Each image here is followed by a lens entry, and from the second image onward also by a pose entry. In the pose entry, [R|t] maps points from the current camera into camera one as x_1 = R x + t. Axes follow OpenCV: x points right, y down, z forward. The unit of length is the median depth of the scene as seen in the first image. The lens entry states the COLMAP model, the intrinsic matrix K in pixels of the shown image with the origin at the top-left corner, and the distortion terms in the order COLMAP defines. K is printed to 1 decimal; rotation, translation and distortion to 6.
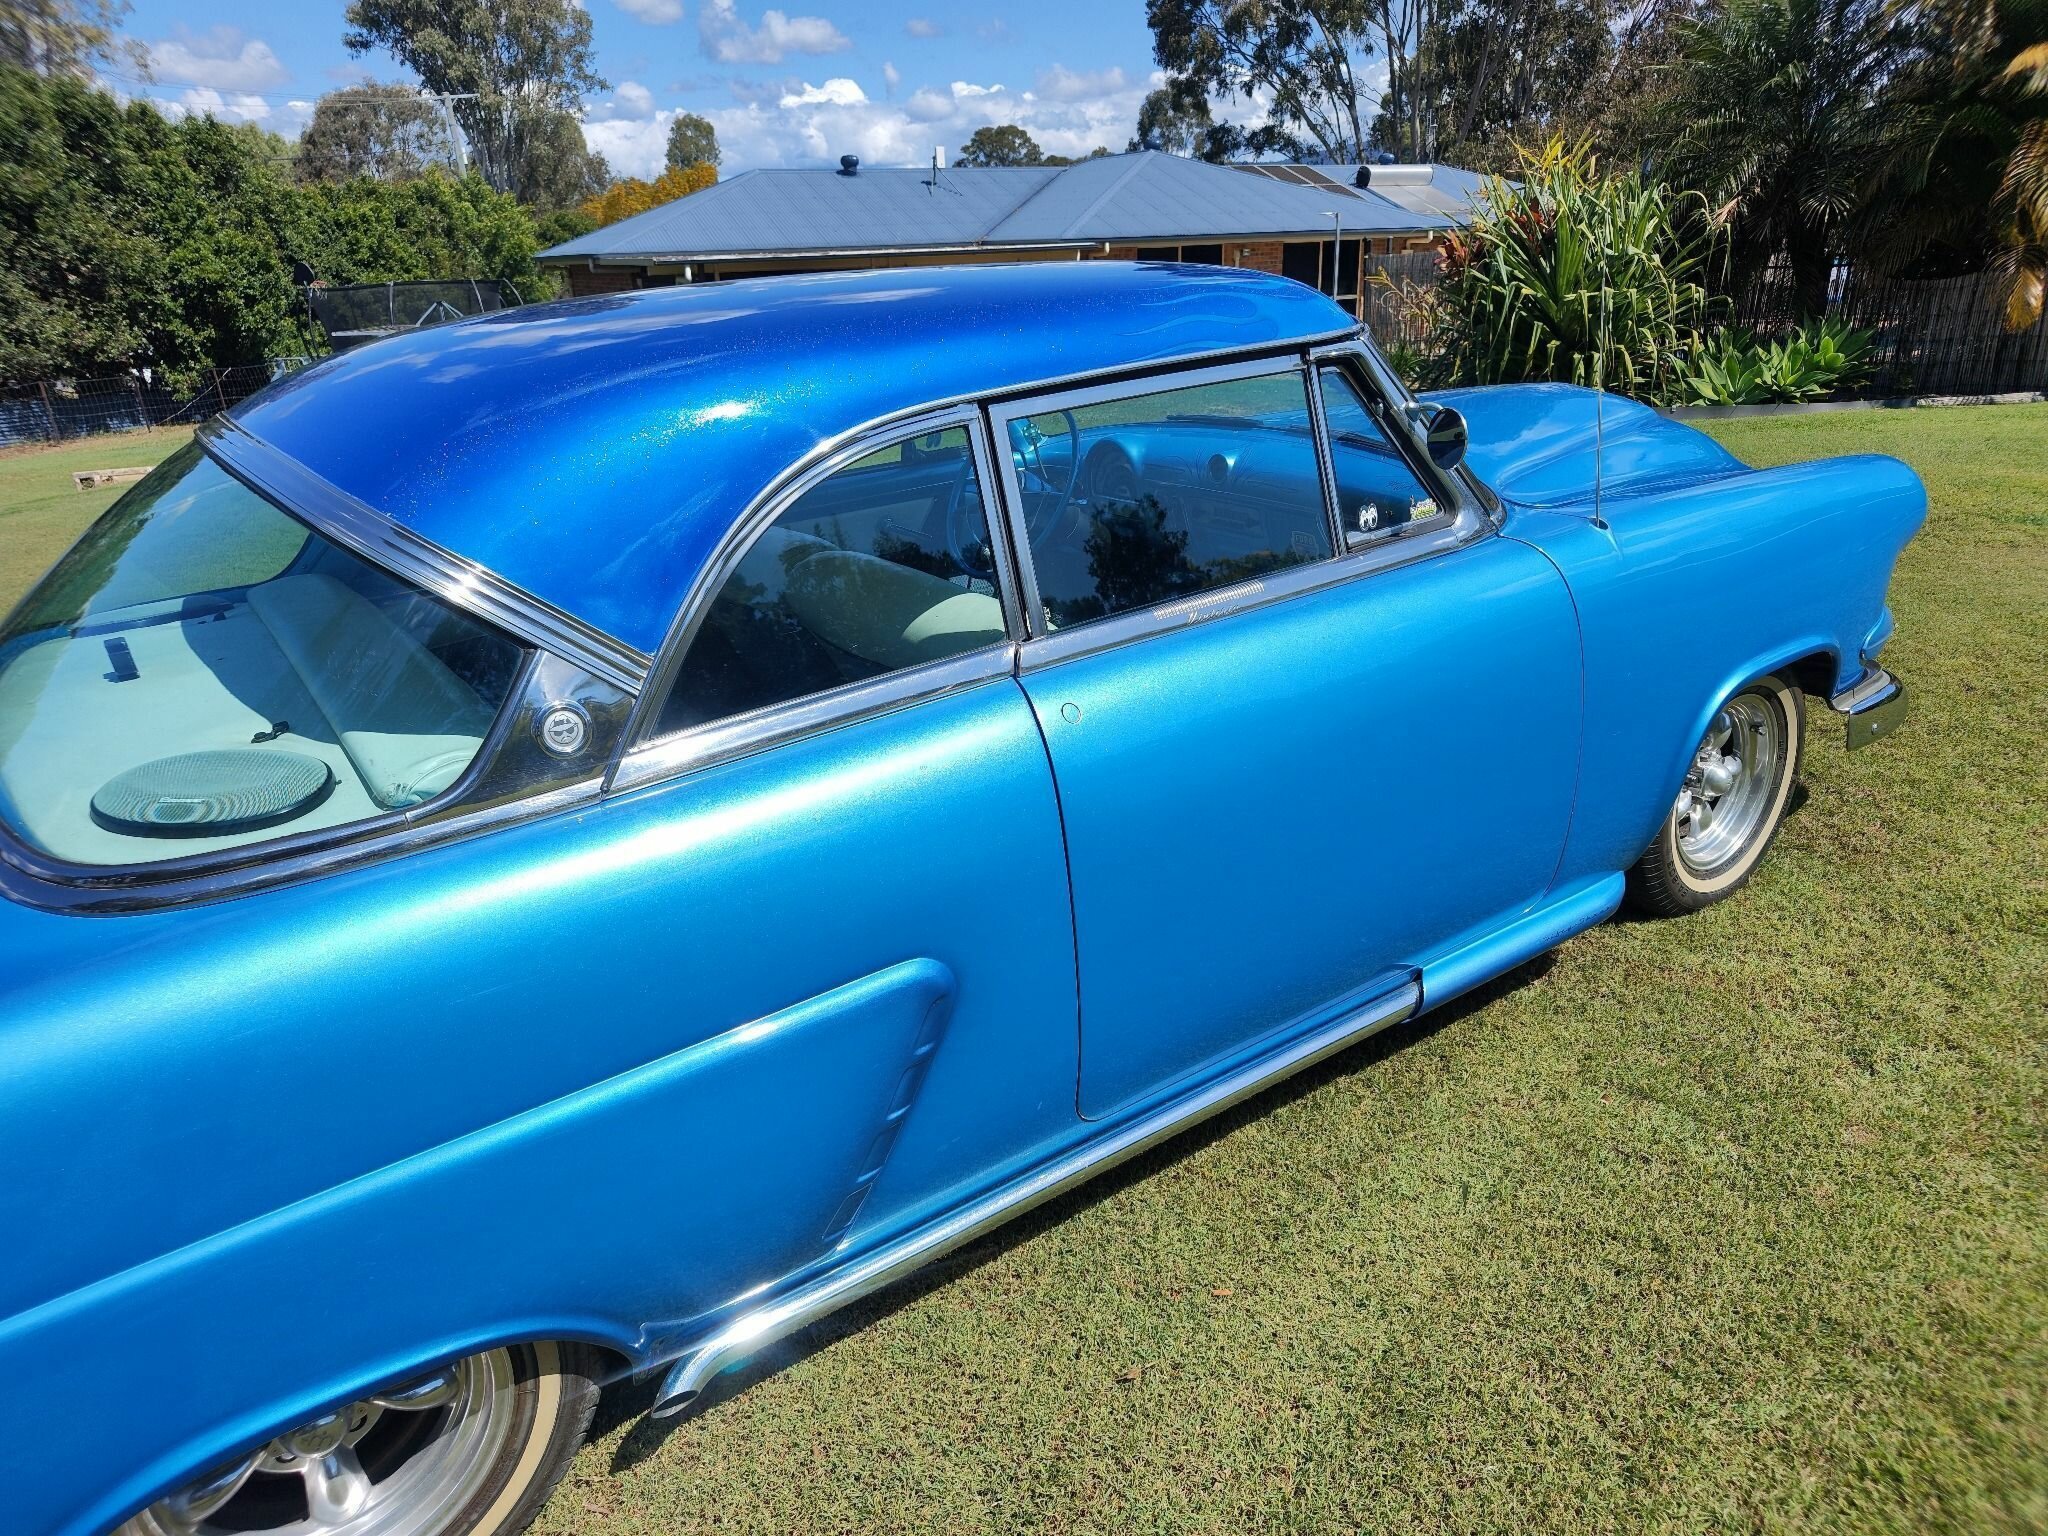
lens RADIAL K [[1368.0, 0, 1030.7], [0, 1368.0, 752.3], [0, 0, 1]] dist [-0.004125, 0.026547]
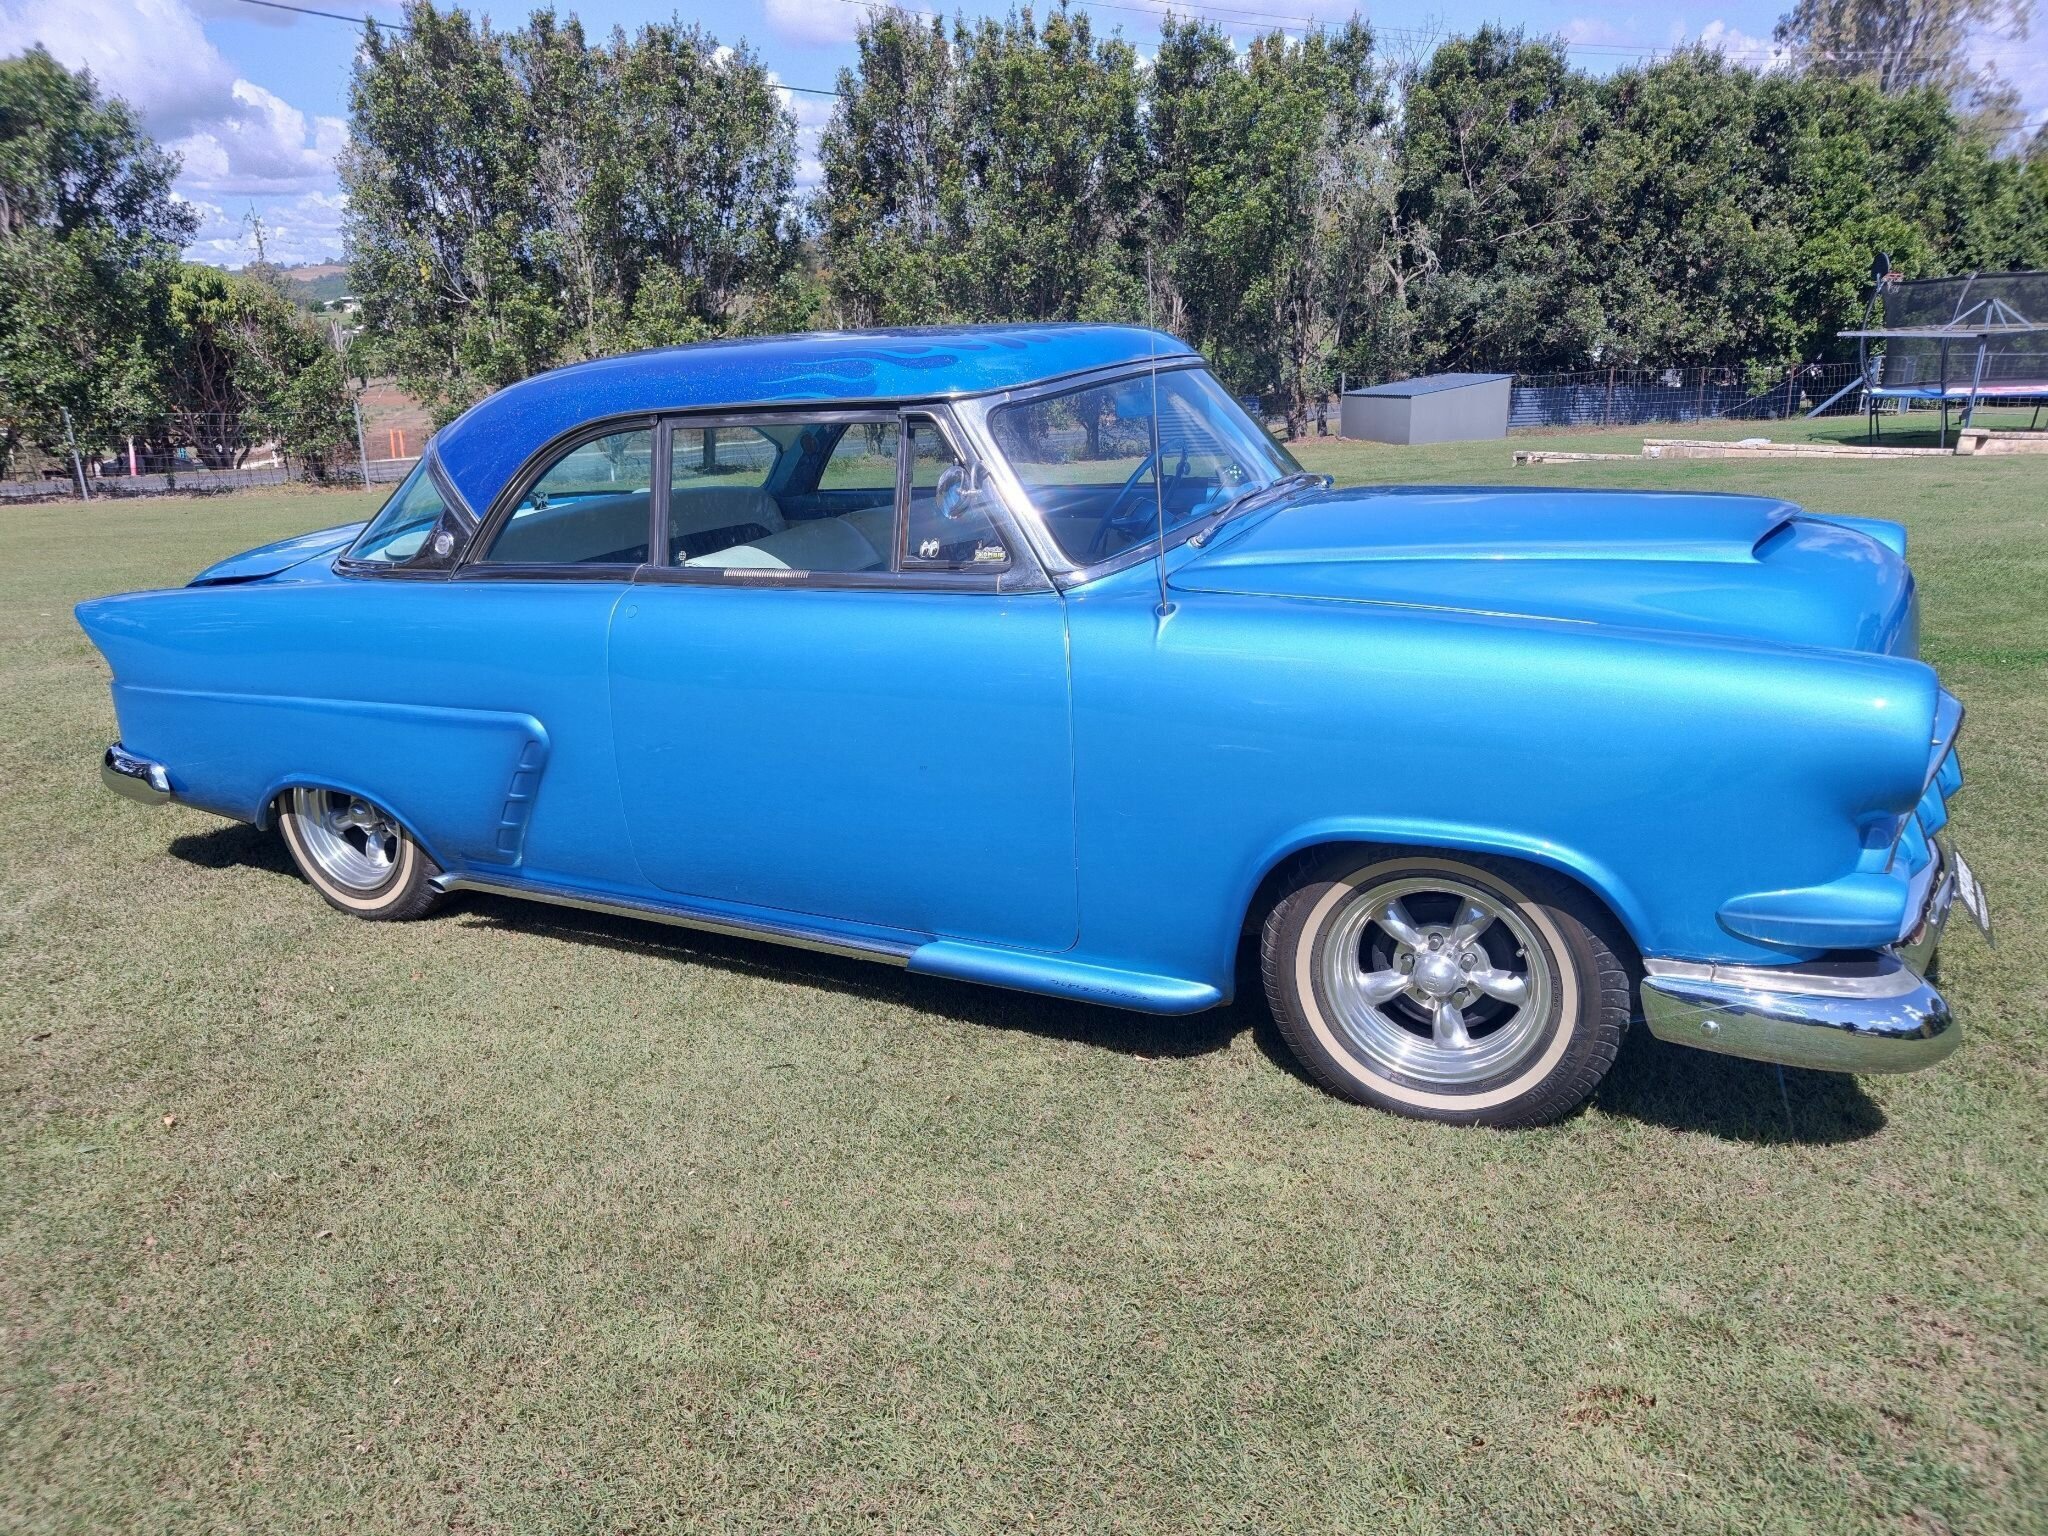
lens RADIAL K [[1490.3, 0, 993.1], [0, 1490.3, 805.5], [0, 0, 1]] dist [0.009242, 0.027853]
pose [[0.458533, 0.309508, -0.833038, 0.126676], [-0.296647, 0.936931, 0.184824, -0.019120], [0.837704, 0.162370, 0.521429, 0.034143]]
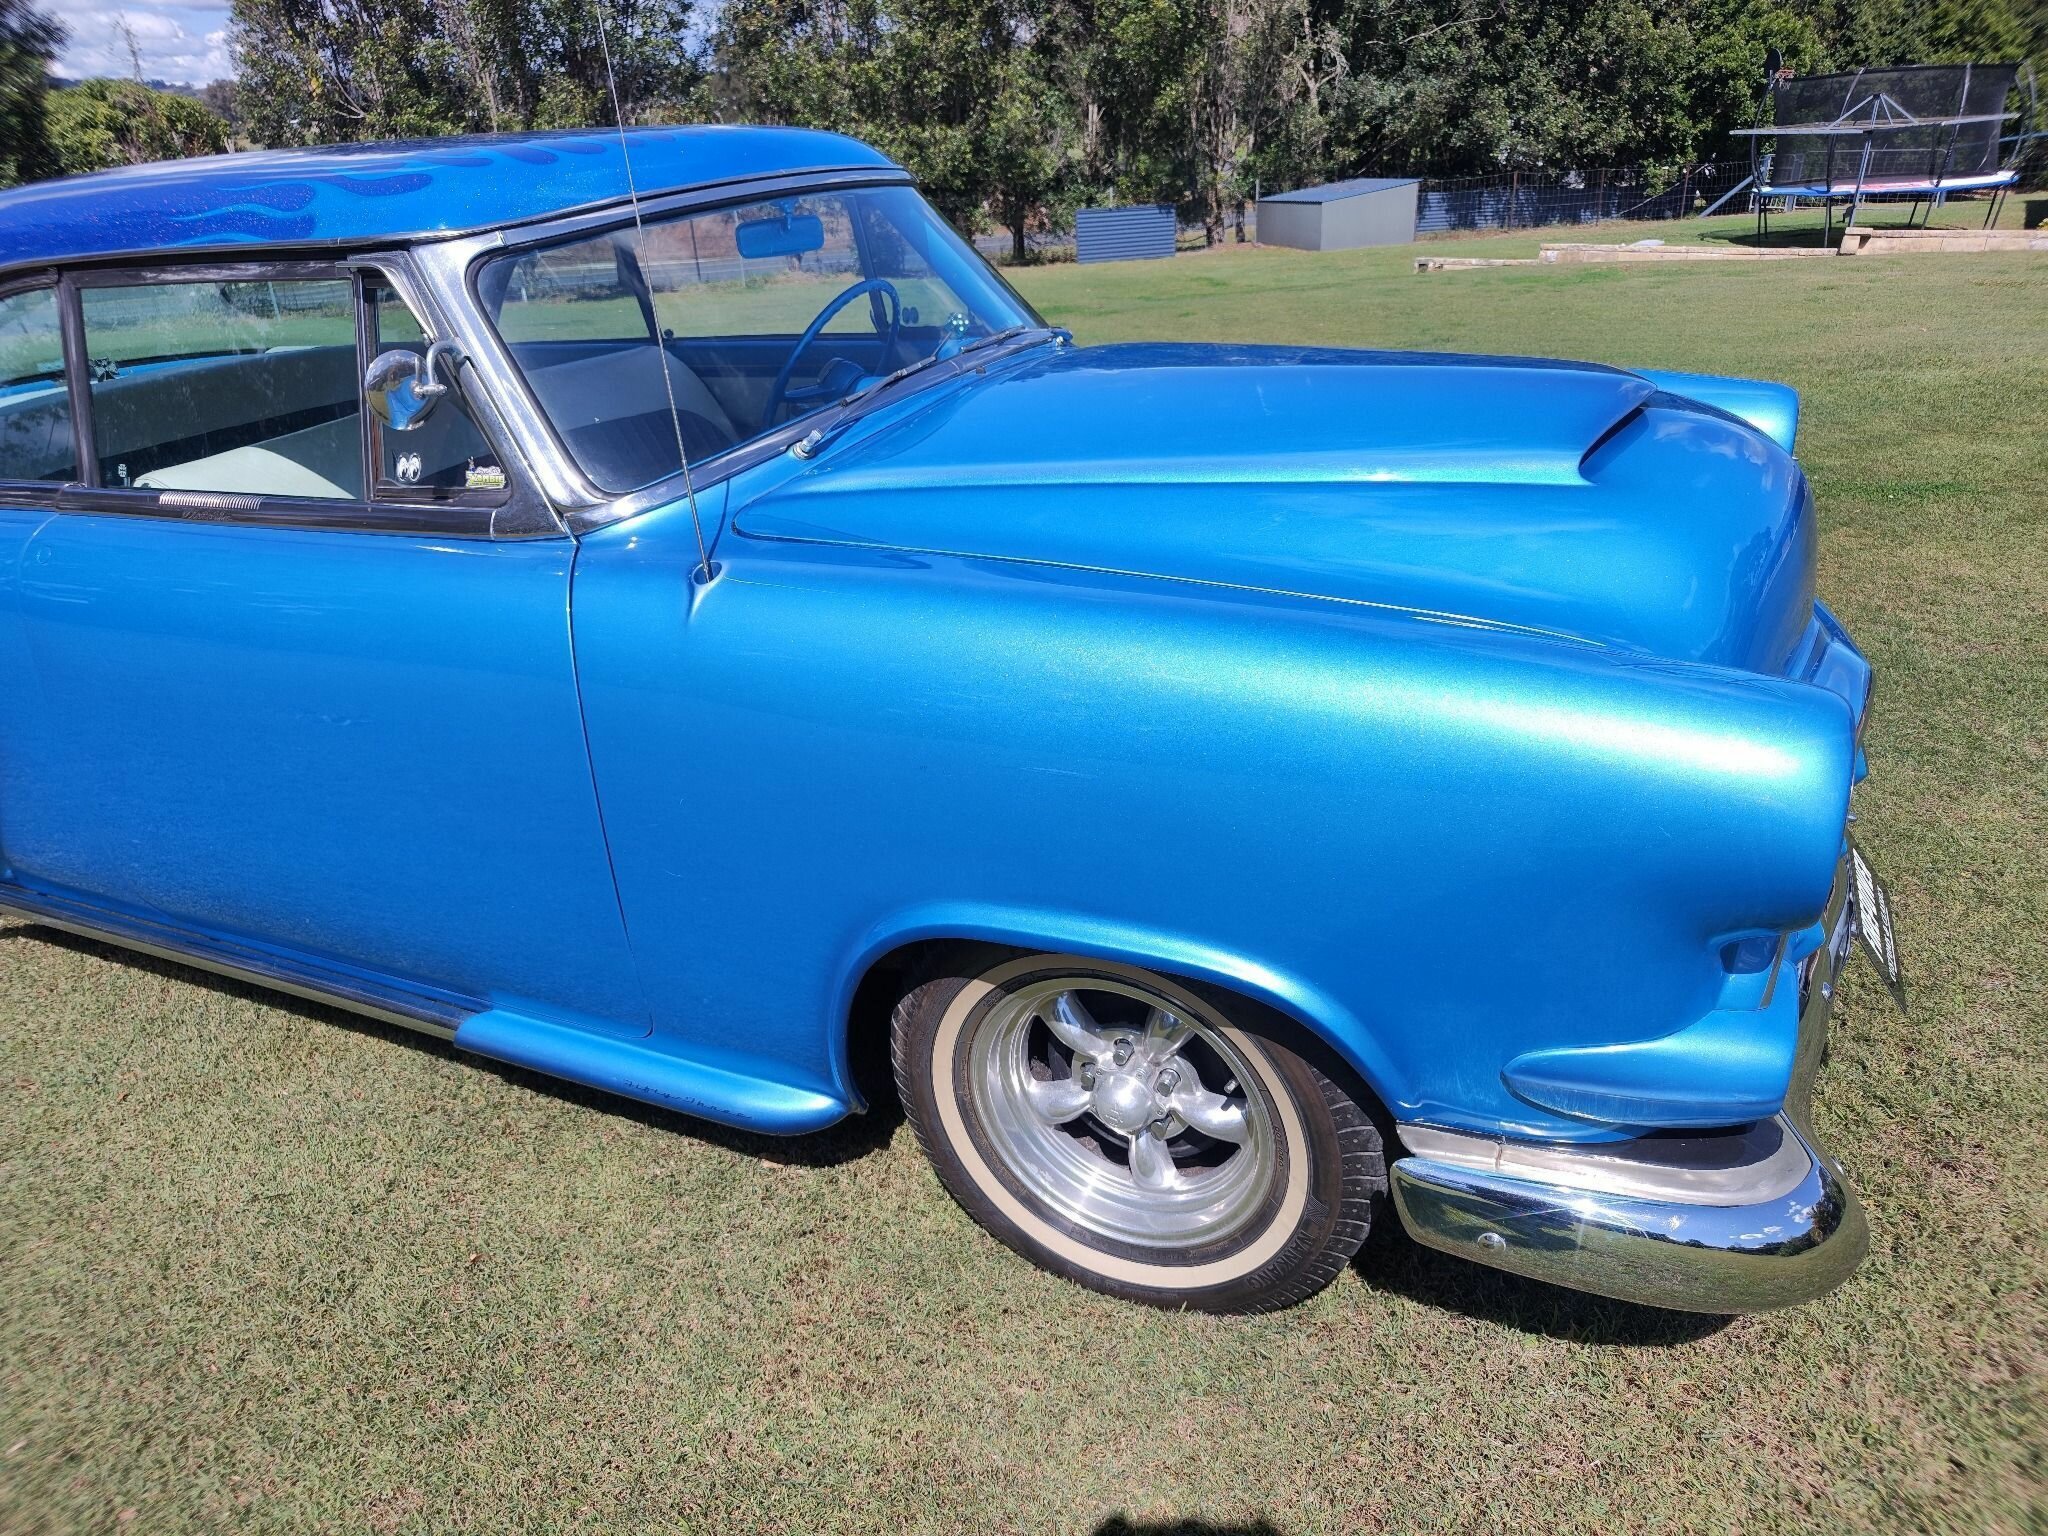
lens RADIAL K [[1368.0, 0, 1015.2], [0, 1368.0, 749.8], [0, 0, 1]] dist [-0.004125, 0.026547]
pose [[0.501064, 0.383070, -0.776011, 0.099606], [-0.276616, 0.920550, 0.275811, -0.030095], [0.820012, 0.076458, 0.567217, 0.073534]]
